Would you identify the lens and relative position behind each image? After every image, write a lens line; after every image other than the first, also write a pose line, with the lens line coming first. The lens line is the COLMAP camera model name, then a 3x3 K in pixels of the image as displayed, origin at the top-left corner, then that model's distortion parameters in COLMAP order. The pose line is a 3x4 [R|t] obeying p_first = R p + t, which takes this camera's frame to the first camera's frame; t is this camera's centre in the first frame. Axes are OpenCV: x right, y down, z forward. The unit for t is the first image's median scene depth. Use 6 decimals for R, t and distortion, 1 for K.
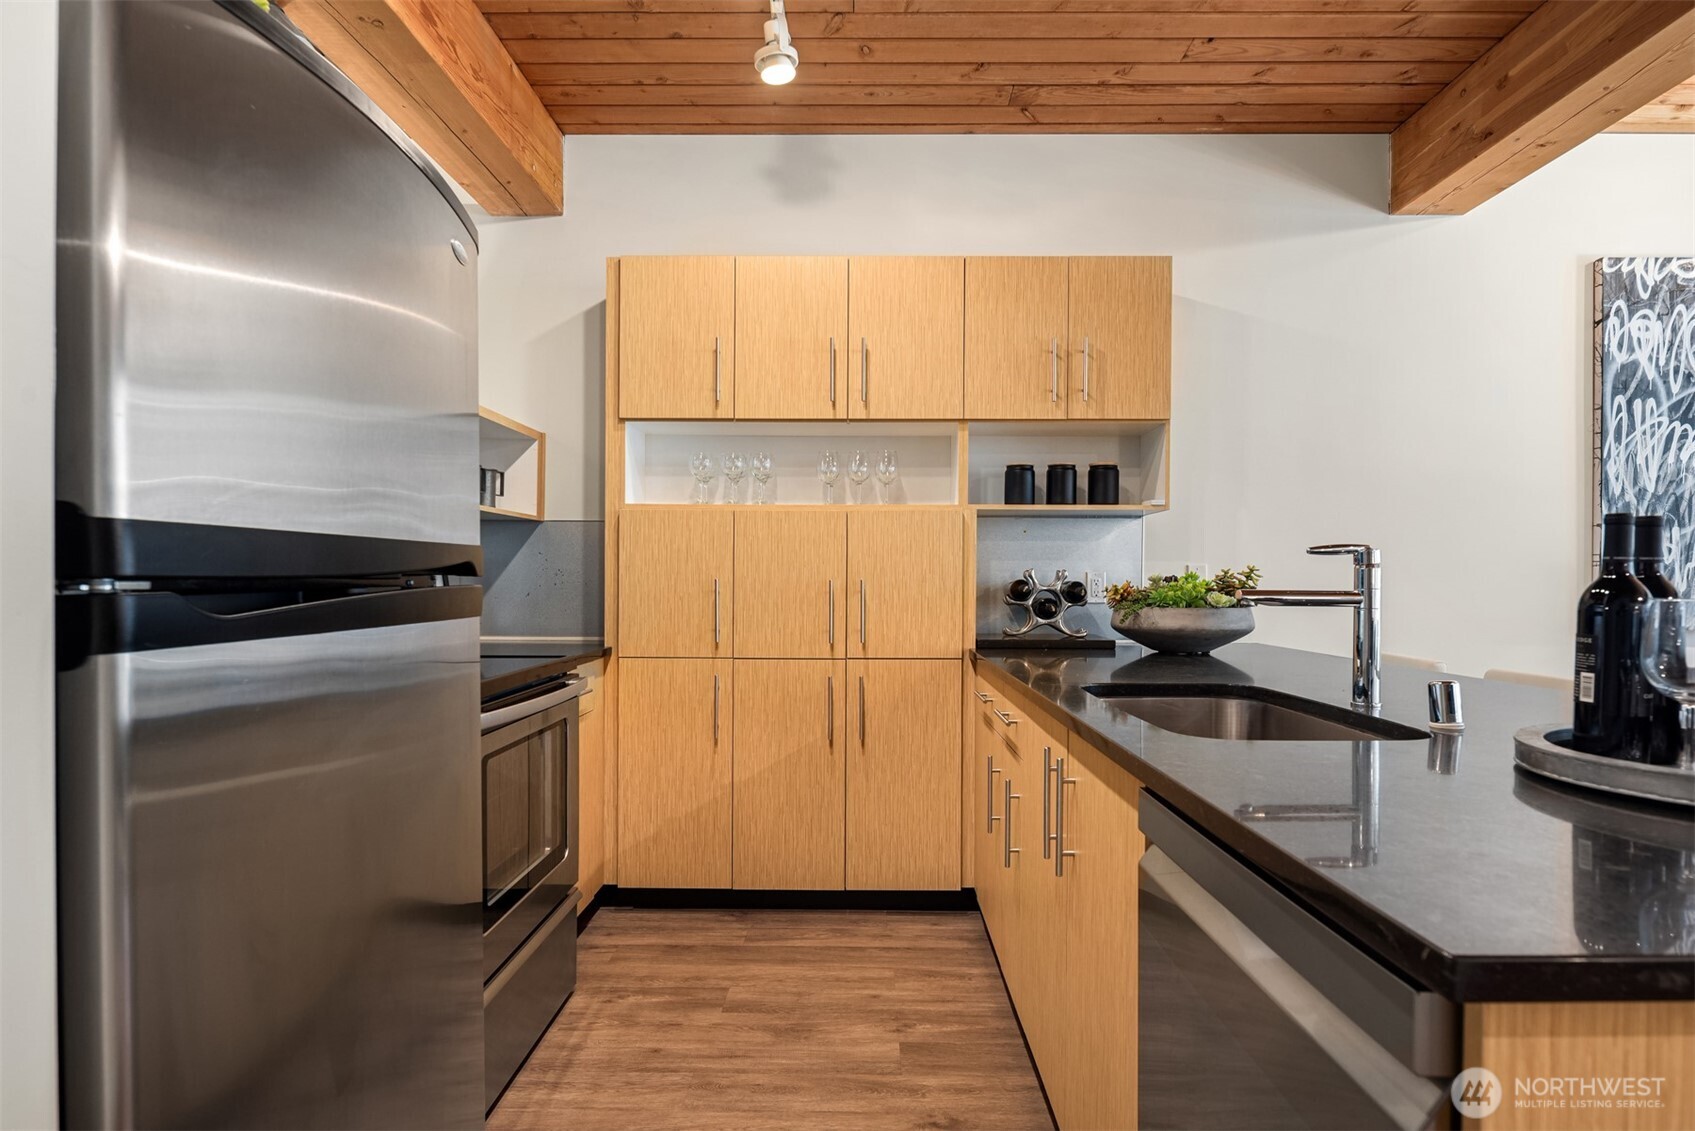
lens RADIAL K [[957.7, 0, 845.8], [0, 957.7, 587.2], [0, 0, 1]] dist [-0.002146, -0.002786]
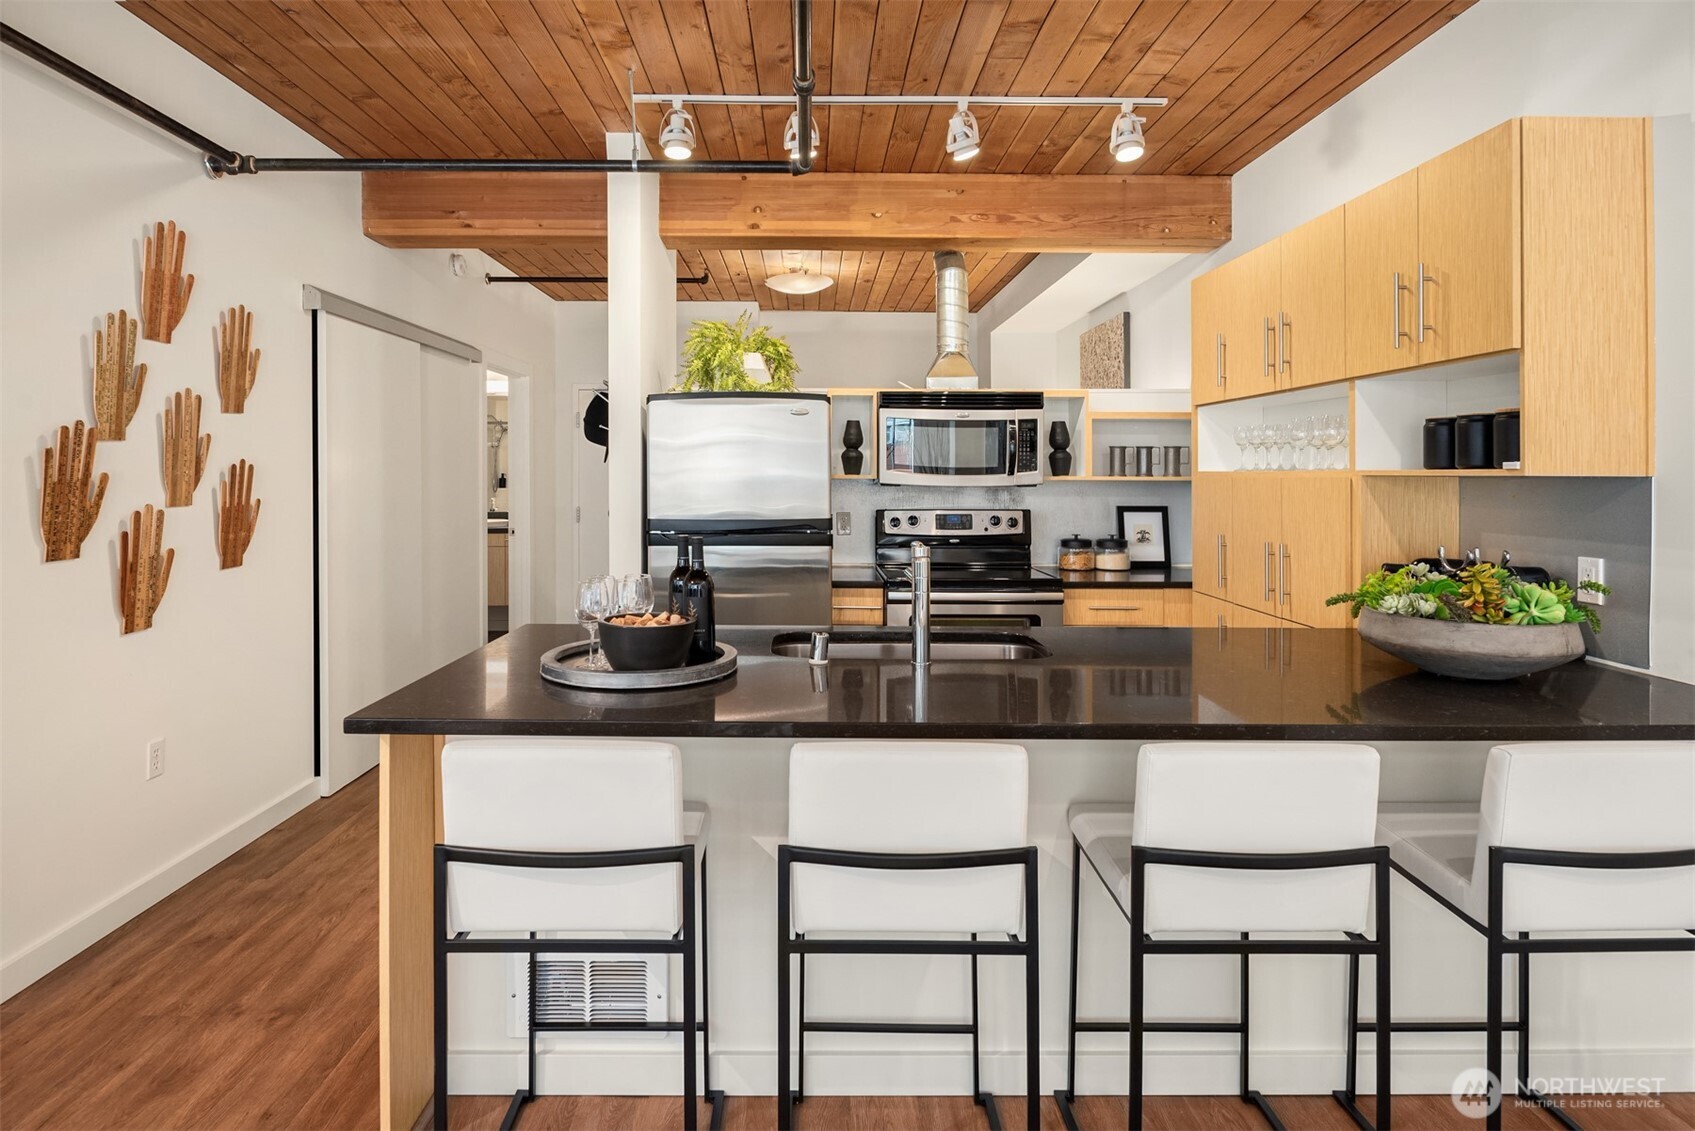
lens RADIAL K [[923.5, 0, 791.1], [0, 923.5, 477.5], [0, 0, 1]] dist [-0.000123, -0.001970]
pose [[-0.021114, 0.000784, -0.999777, 1.025159], [-0.007133, 0.999974, 0.000935, -0.076705], [0.999752, 0.007151, -0.021108, 0.481757]]
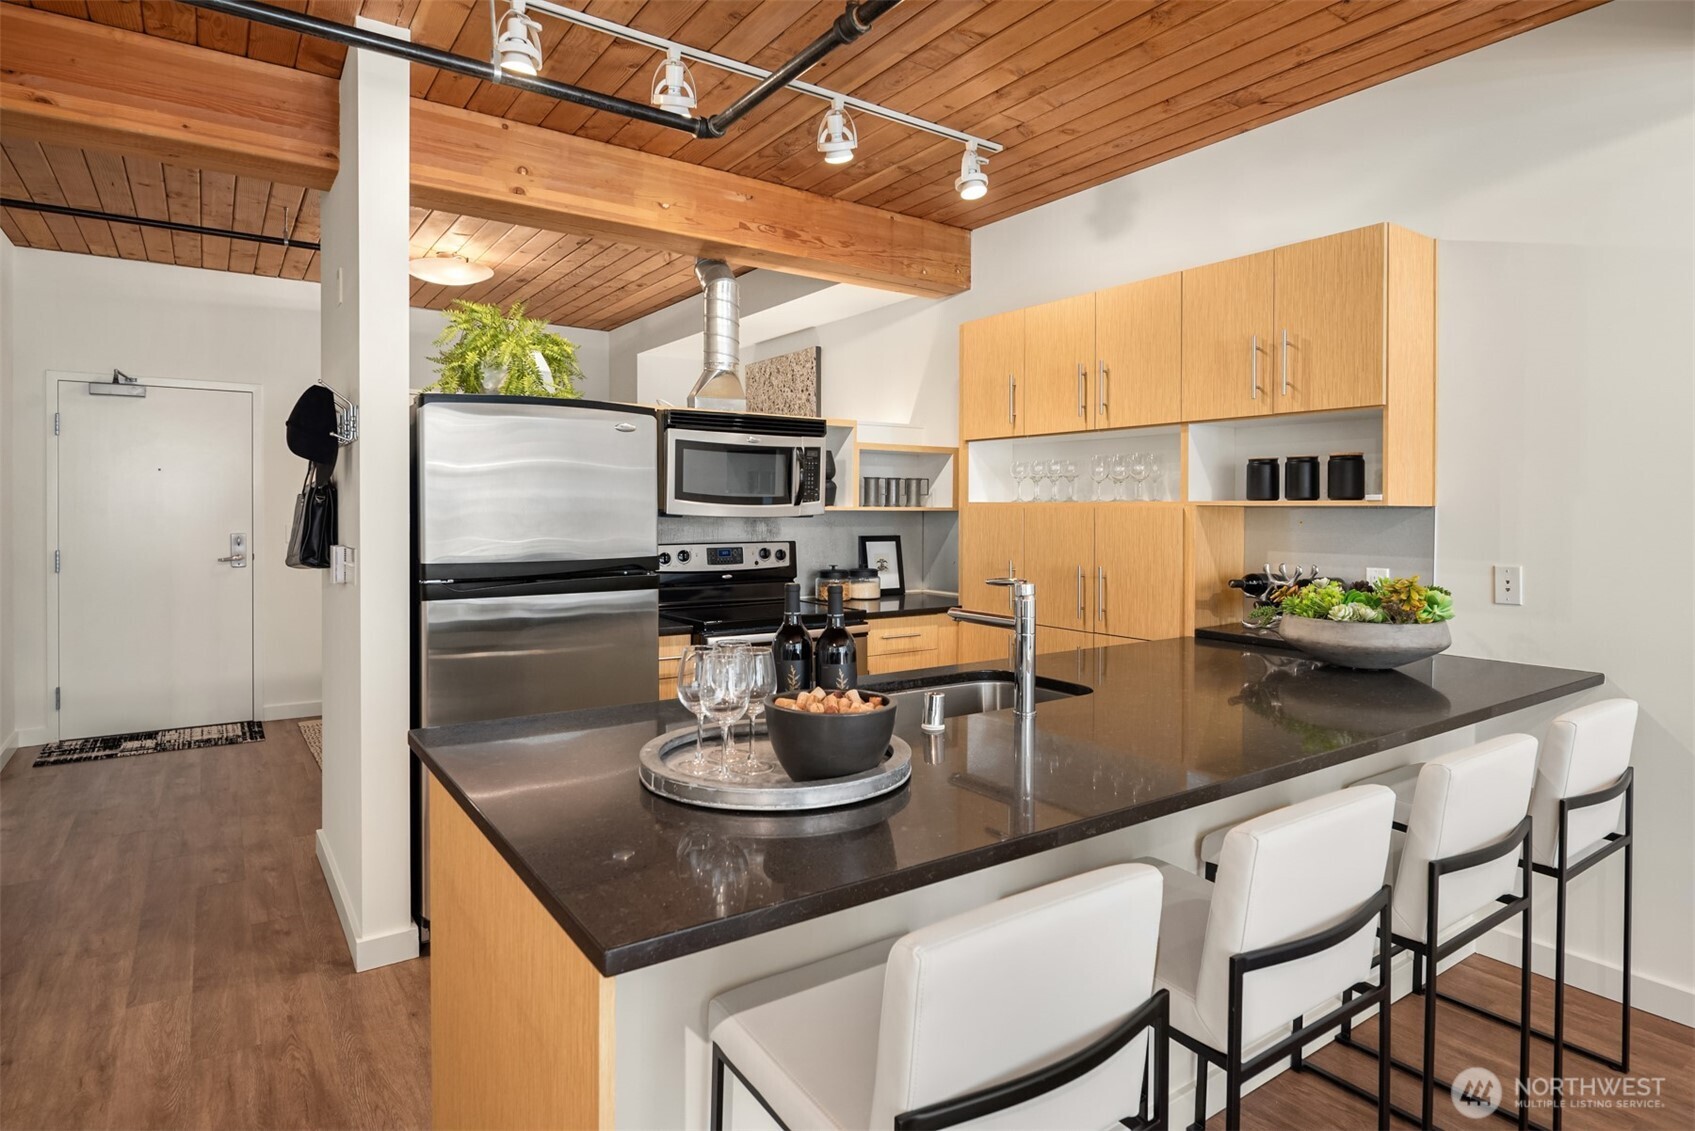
lens RADIAL K [[927.3, 0, 824.6], [0, 927.3, 516.3], [0, 0, 1]] dist [-0.002635, -0.002284]
pose [[0.554972, 0.007278, -0.831837, 0.765965], [-0.006815, 0.999968, 0.004202, -0.071358], [0.831841, 0.003337, 0.555004, 0.089011]]
